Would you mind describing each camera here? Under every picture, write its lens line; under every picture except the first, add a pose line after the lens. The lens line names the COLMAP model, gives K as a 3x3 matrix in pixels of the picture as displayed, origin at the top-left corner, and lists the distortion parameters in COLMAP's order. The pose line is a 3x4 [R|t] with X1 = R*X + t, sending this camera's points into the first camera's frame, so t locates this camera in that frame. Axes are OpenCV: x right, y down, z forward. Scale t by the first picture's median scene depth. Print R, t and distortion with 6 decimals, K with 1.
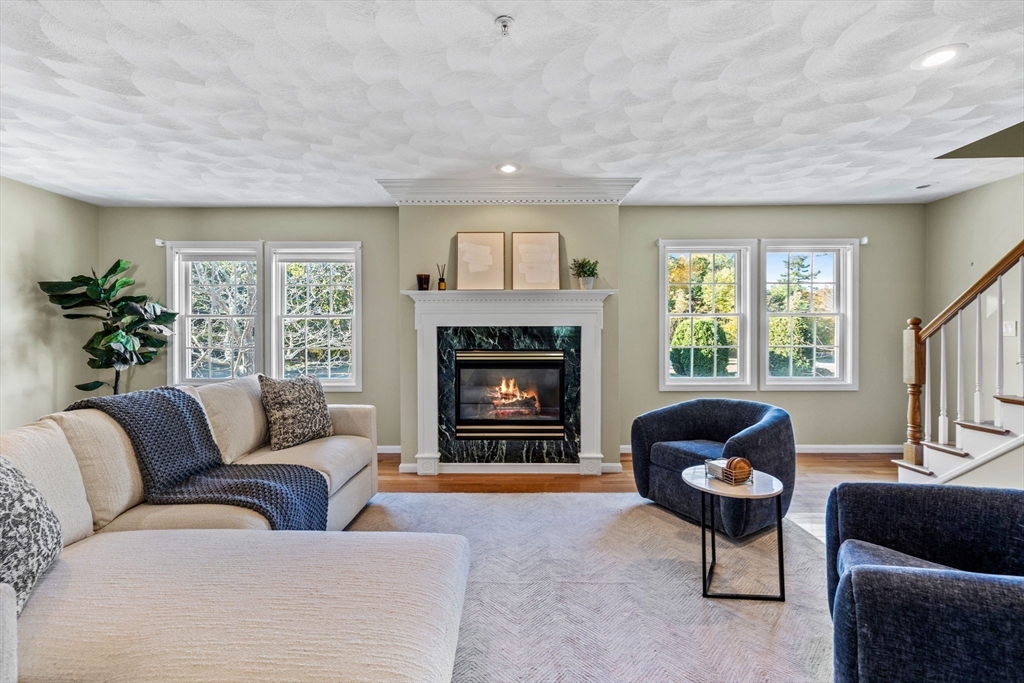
lens RADIAL K [[433.3, 0, 509.4], [0, 433.3, 335.5], [0, 0, 1]] dist [0.004484, 0.000565]
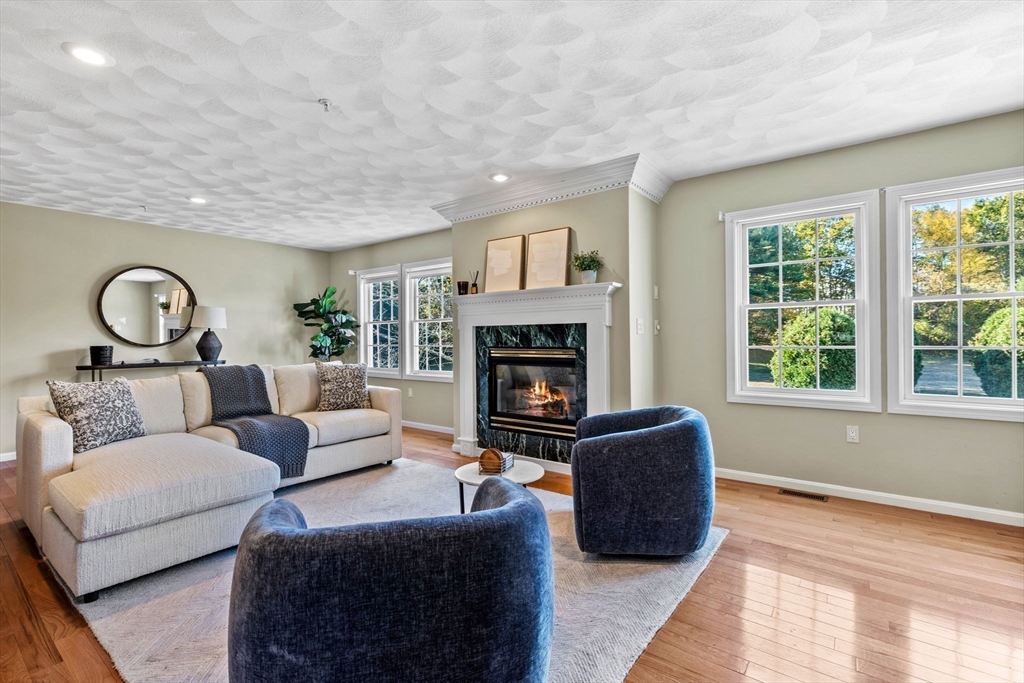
lens RADIAL K [[464.6, 0, 511.5], [0, 464.6, 338.7], [0, 0, 1]] dist [-0.002257, -0.000154]
pose [[0.802104, -0.004027, -0.597170, 0.632010], [0.002236, 0.999991, -0.003740, 0.016202], [0.597180, 0.001664, 0.802106, 0.084989]]
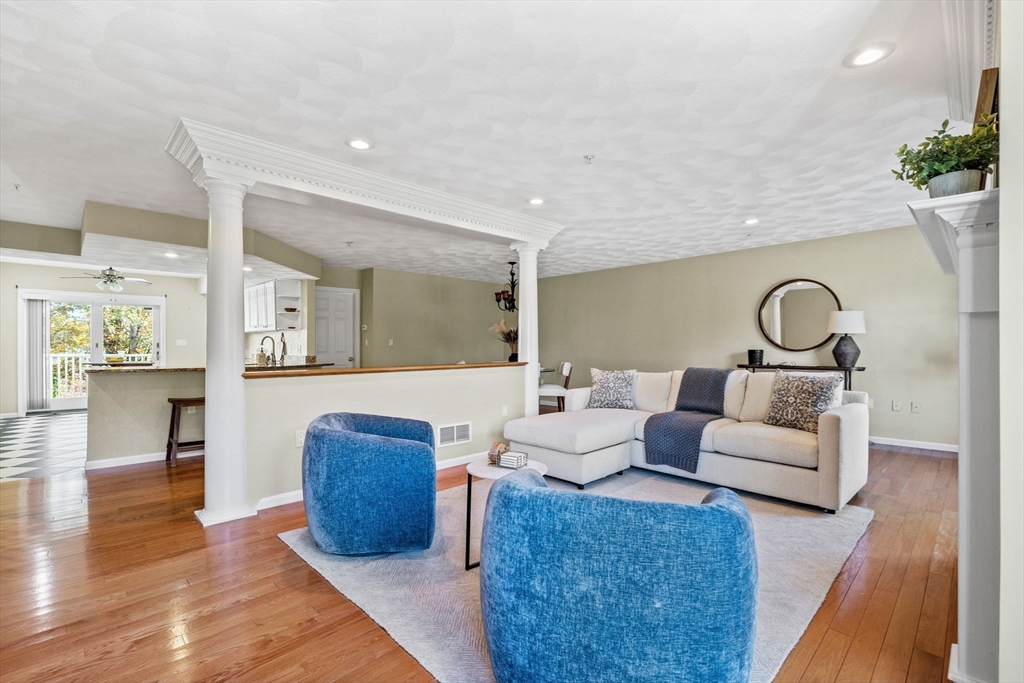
lens RADIAL K [[464.6, 0, 510.2], [0, 464.6, 345.7], [0, 0, 1]] dist [-0.002257, -0.000154]
pose [[-0.705066, 0.001899, -0.709139, 0.723176], [-0.000635, 0.999994, 0.003309, 0.009814], [0.709141, 0.002783, -0.705061, 0.989800]]
